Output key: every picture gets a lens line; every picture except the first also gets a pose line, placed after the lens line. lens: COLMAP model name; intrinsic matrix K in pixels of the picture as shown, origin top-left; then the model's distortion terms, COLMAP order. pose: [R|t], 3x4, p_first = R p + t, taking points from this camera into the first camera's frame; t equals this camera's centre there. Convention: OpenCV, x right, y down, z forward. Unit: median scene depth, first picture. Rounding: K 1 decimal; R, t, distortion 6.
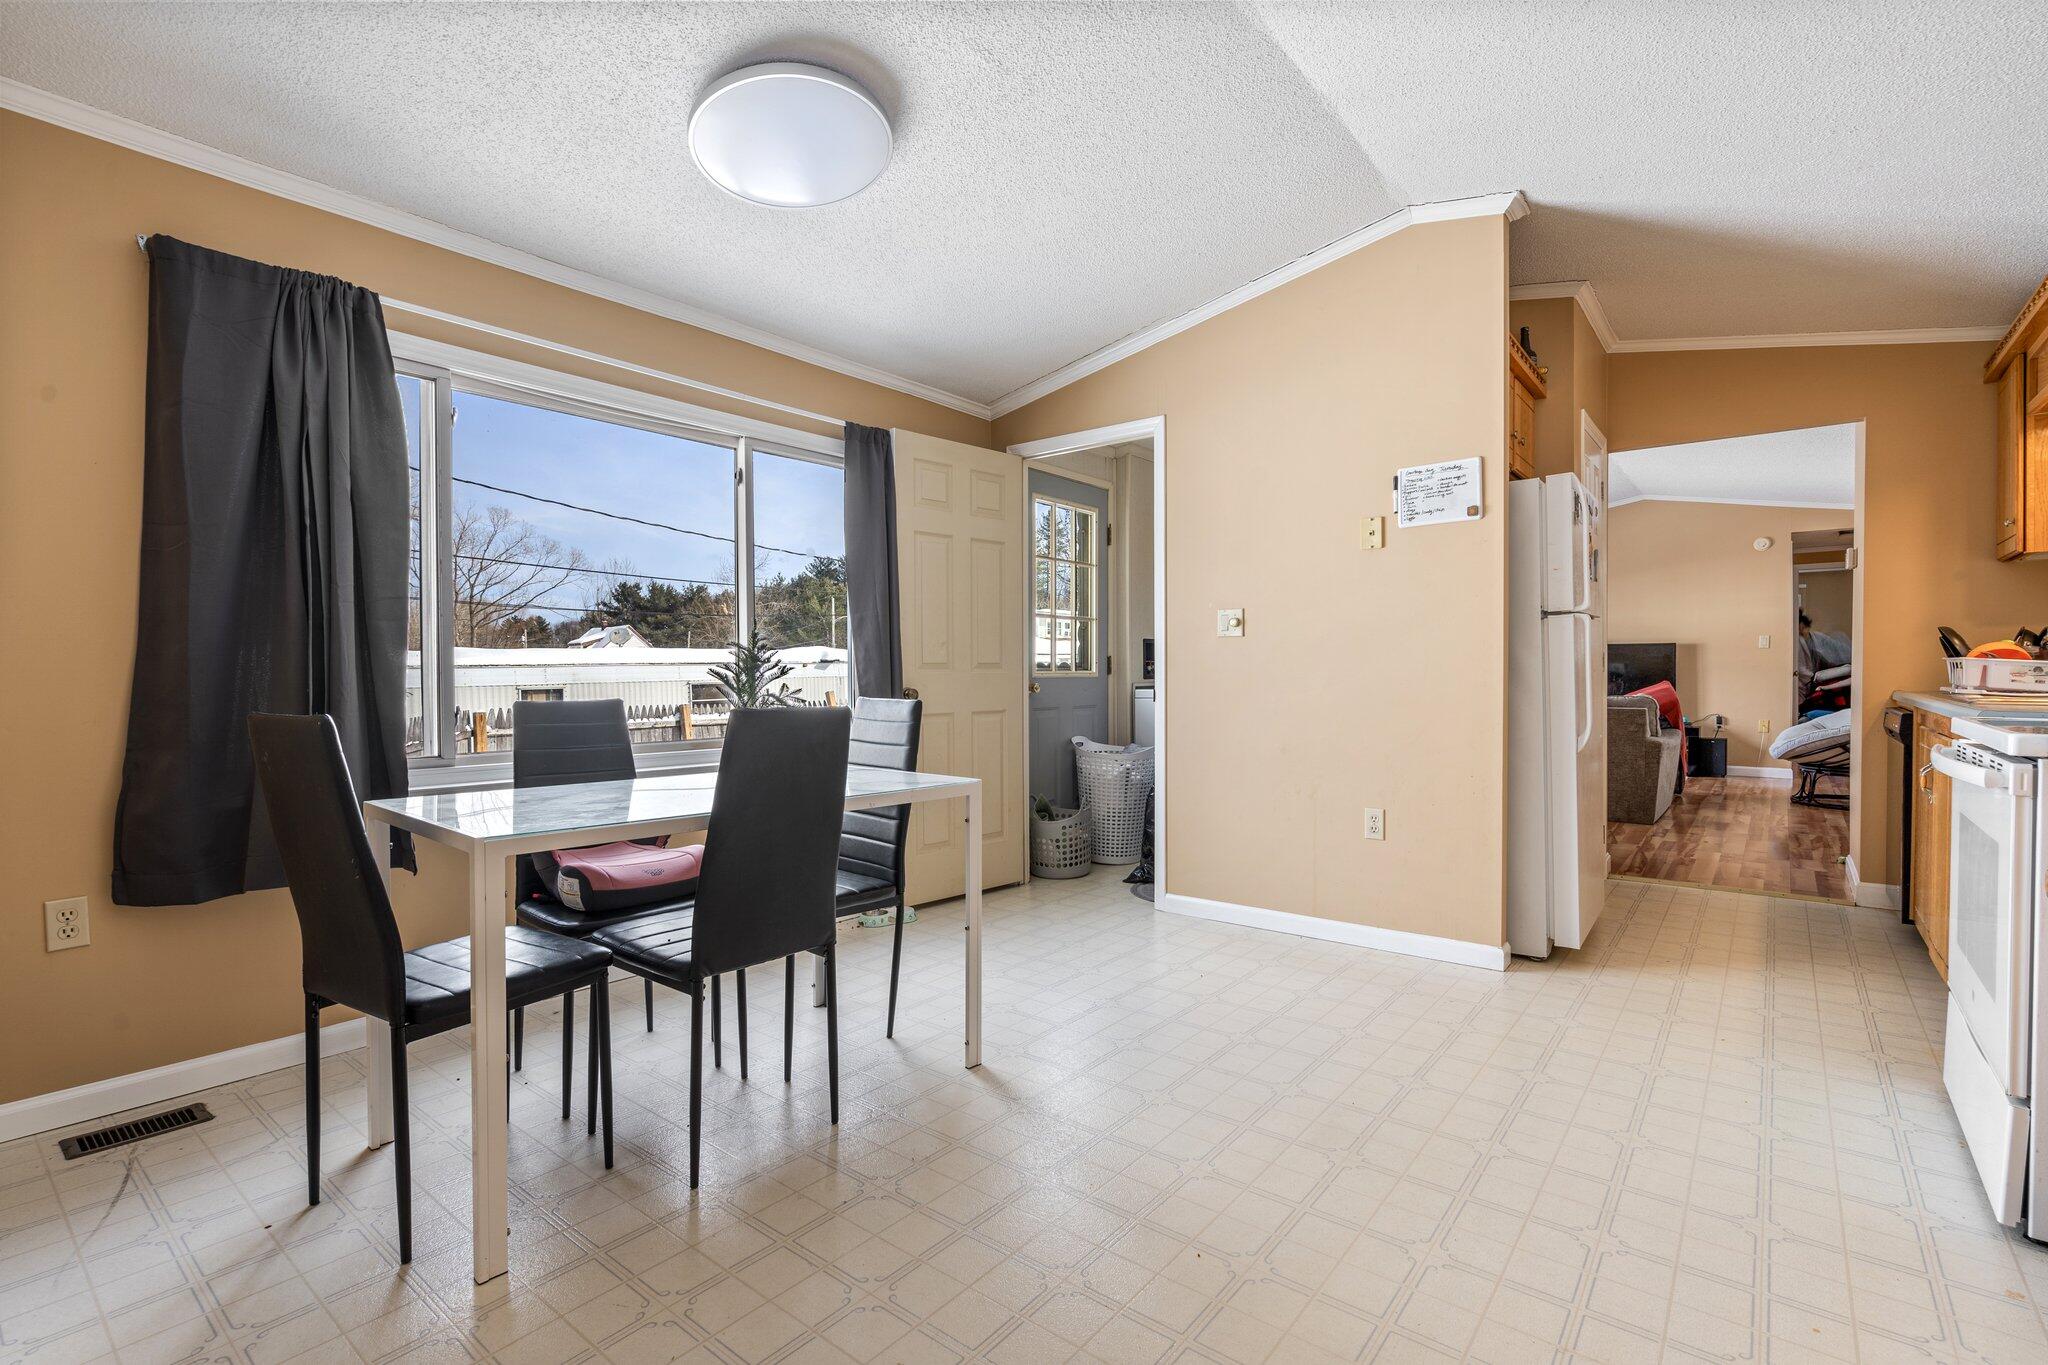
lens RADIAL K [[932.7, 0, 1025.5], [0, 932.7, 700.7], [0, 0, 1]] dist [-0.001058, 0.000010]
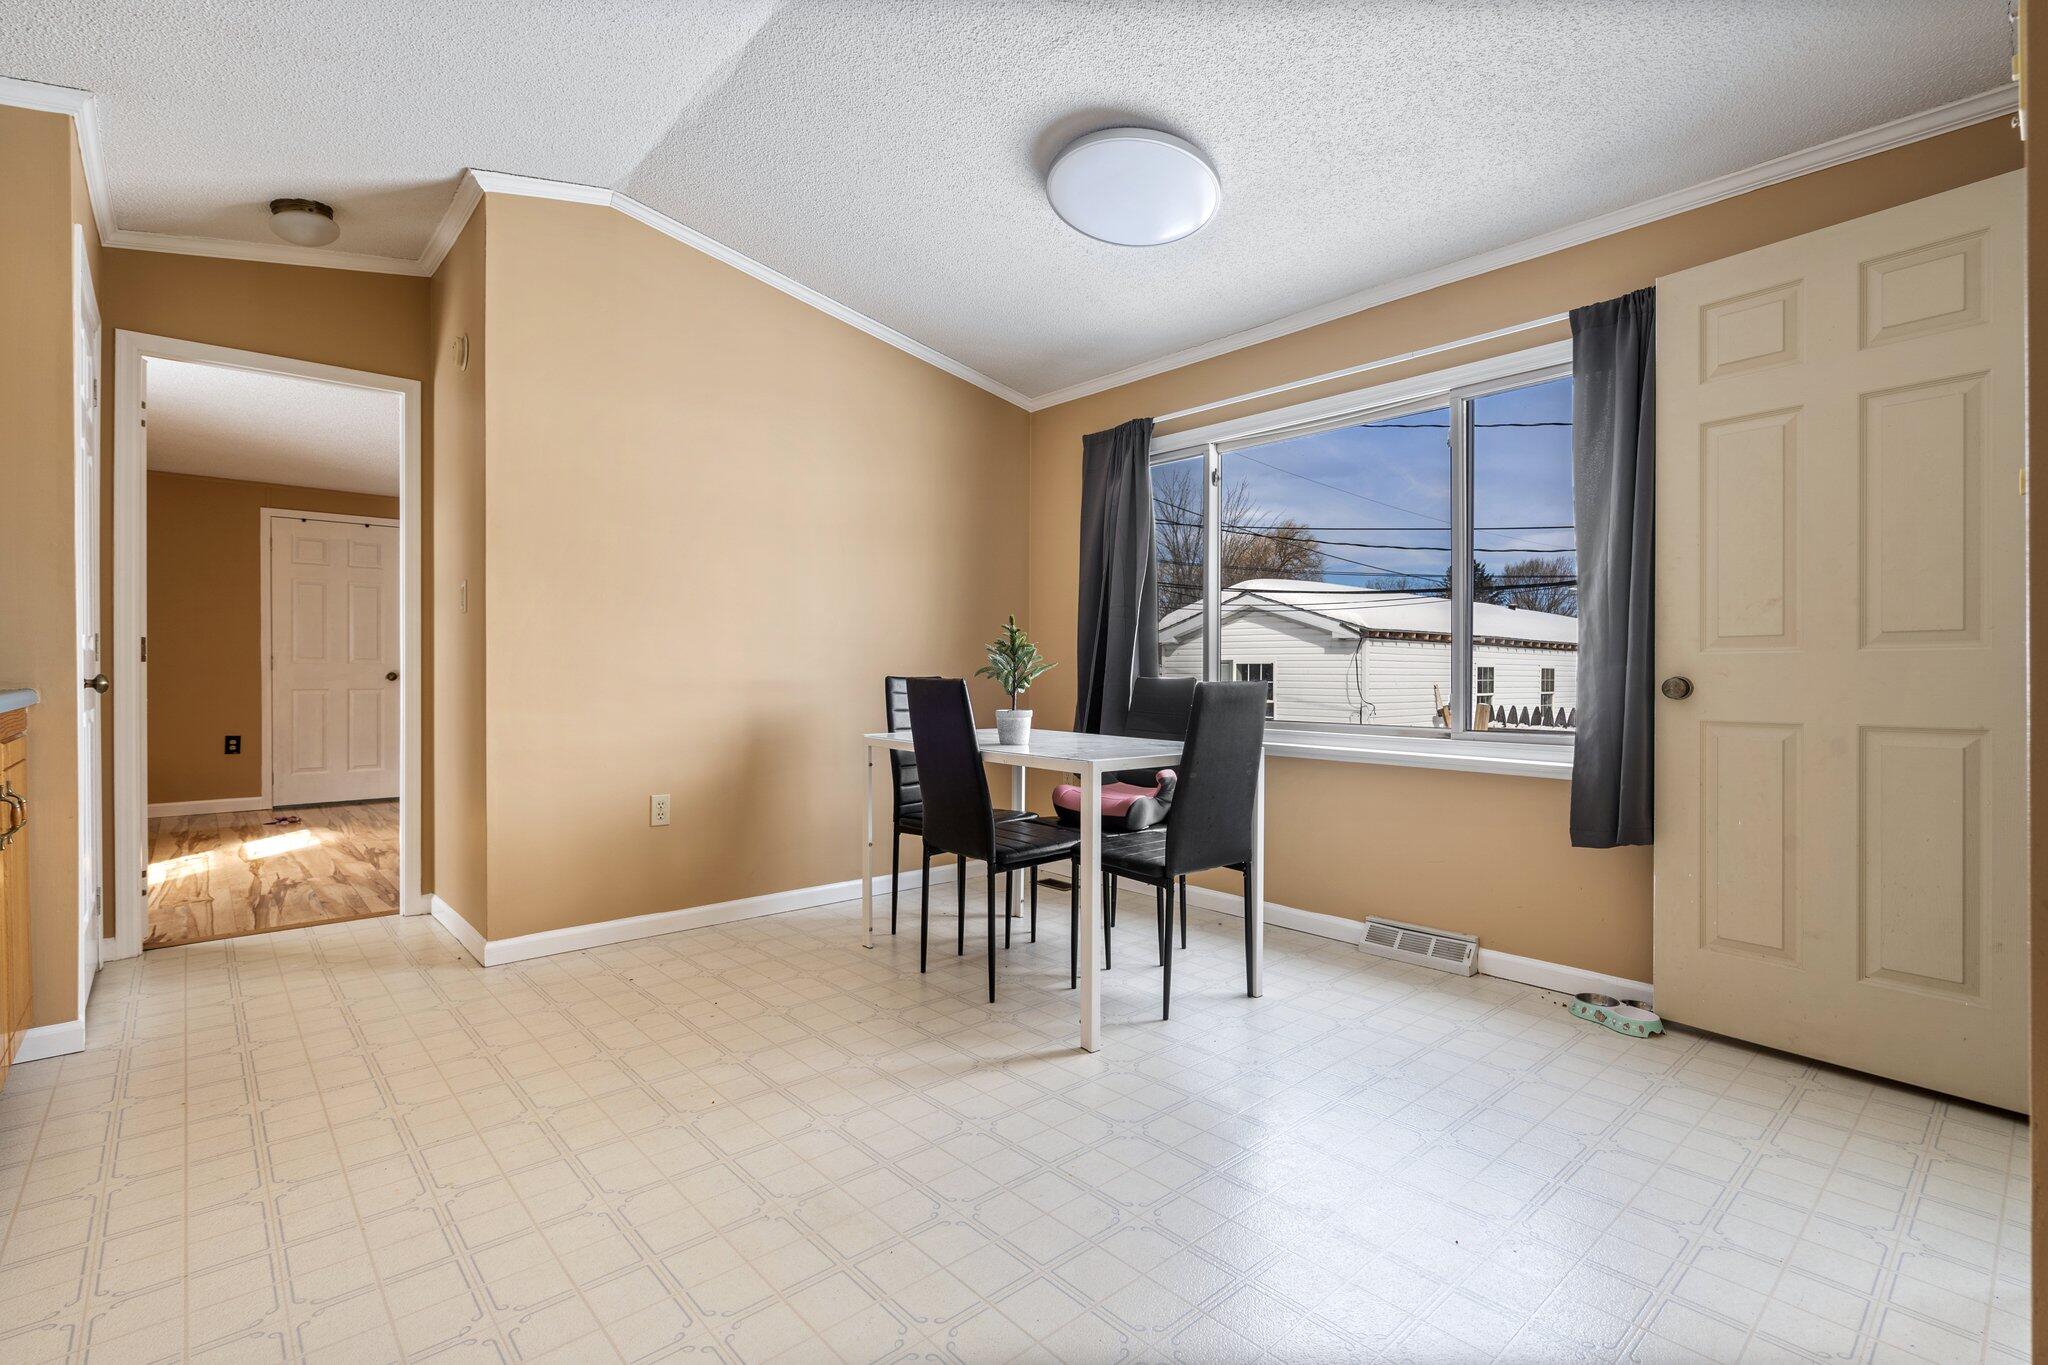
lens RADIAL K [[938.8, 0, 1029.4], [0, 938.8, 679.6], [0, 0, 1]] dist [0.001857, 0.000402]
pose [[-0.153686, 0.011171, -0.988057, 0.648291], [-0.029001, 0.999454, 0.015811, -0.009651], [0.987694, 0.031085, -0.153278, 0.751264]]
